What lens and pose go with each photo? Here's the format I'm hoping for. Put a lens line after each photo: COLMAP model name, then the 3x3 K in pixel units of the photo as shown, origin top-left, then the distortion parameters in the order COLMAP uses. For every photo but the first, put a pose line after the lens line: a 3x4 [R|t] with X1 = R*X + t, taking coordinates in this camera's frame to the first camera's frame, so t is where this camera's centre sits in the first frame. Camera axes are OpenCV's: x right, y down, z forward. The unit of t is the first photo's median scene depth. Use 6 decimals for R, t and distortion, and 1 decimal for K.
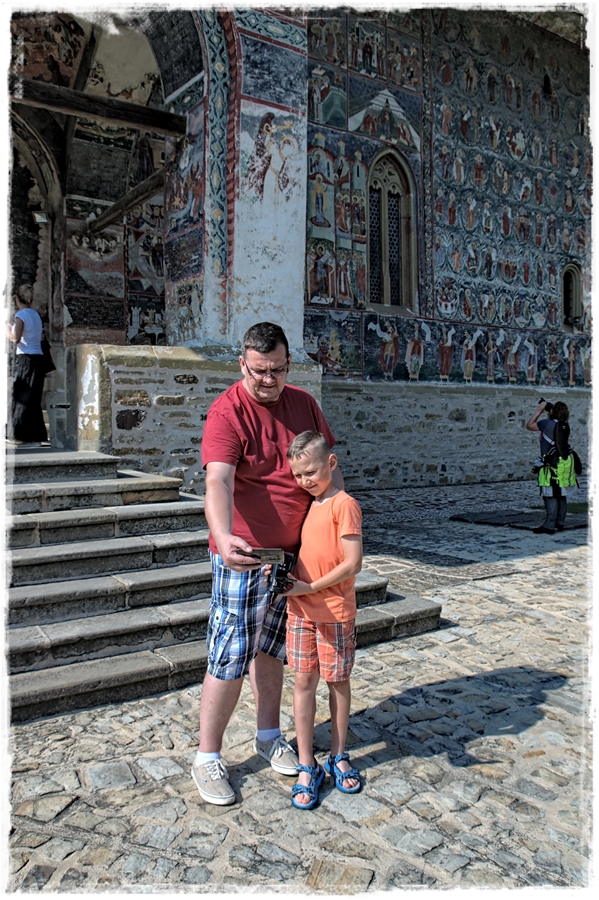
lens RADIAL K [[723.6, 0, 298.8], [0, 723.6, 449.5], [0, 0, 1]] dist [-0.070541, 0.011917]
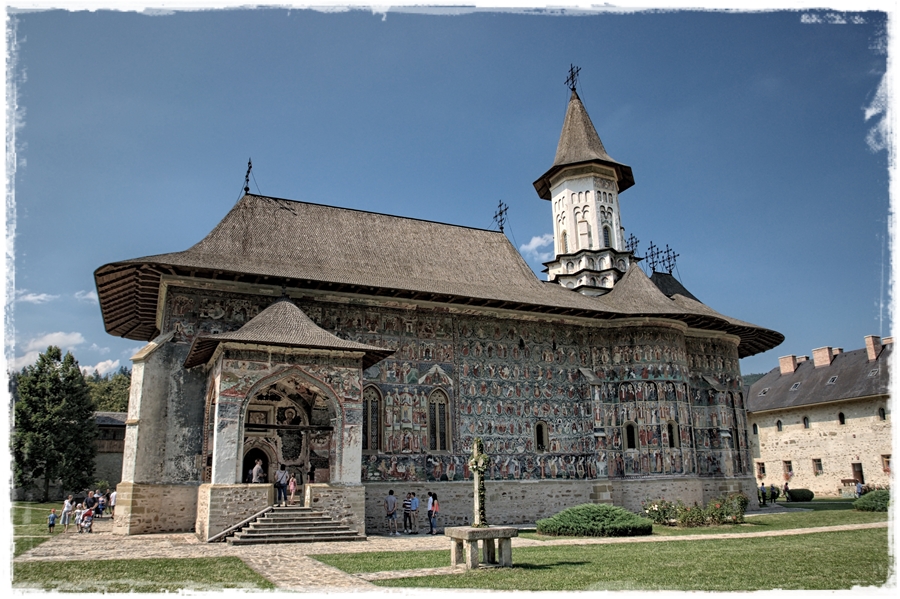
lens RADIAL K [[674.7, 0, 449.4], [0, 674.7, 299.0], [0, 0, 1]] dist [-0.121240, 0.038135]
pose [[0.988441, -0.059457, -0.139458, 0.493721], [0.011941, 0.947560, -0.319354, 0.041178], [0.151132, 0.313997, 0.937318, -1.261656]]
